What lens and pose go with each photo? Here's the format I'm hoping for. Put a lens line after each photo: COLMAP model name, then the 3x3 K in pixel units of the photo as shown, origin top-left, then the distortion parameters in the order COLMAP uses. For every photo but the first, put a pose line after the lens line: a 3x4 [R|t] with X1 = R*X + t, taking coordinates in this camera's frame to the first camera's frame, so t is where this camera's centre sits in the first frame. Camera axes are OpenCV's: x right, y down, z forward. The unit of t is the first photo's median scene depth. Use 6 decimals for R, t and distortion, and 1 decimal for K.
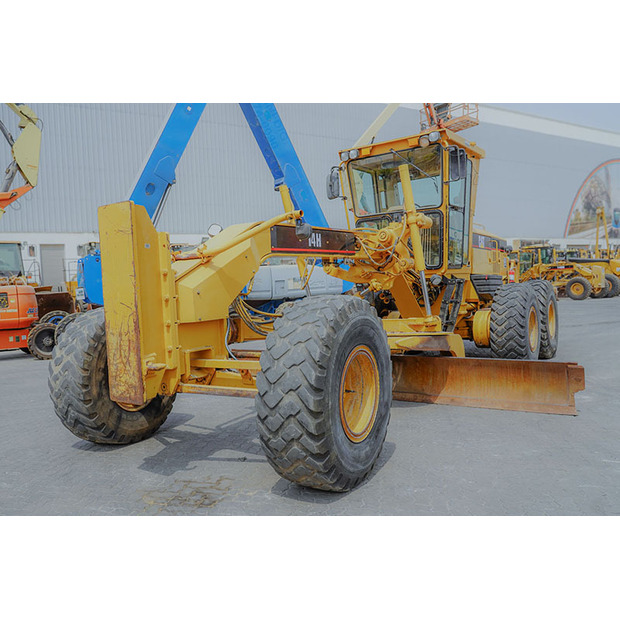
lens RADIAL K [[836.2, 0, 310.4], [0, 836.2, 313.2], [0, 0, 1]] dist [0.019779, 0.000000]
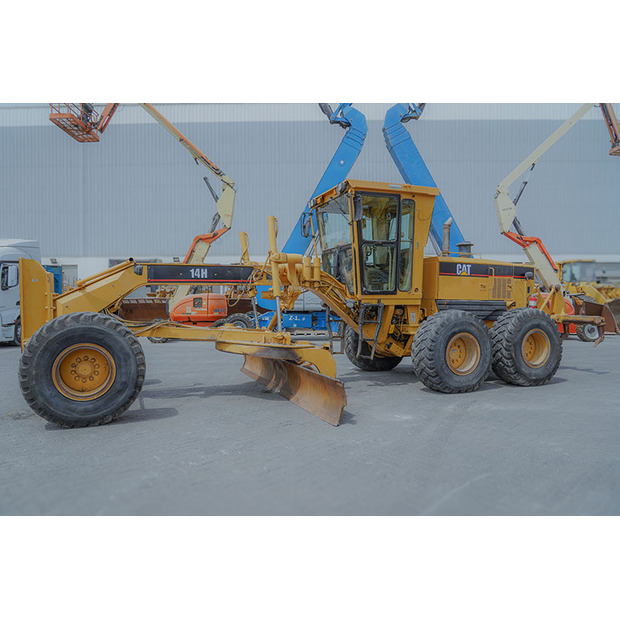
lens RADIAL K [[836.2, 0, 311.3], [0, 836.2, 307.4], [0, 0, 1]] dist [0.019779, 0.000000]
pose [[0.610705, 0.052892, -0.790089, 1.057689], [-0.048780, 0.998385, 0.029131, -0.066047], [0.790354, 0.020750, 0.612299, 0.216409]]
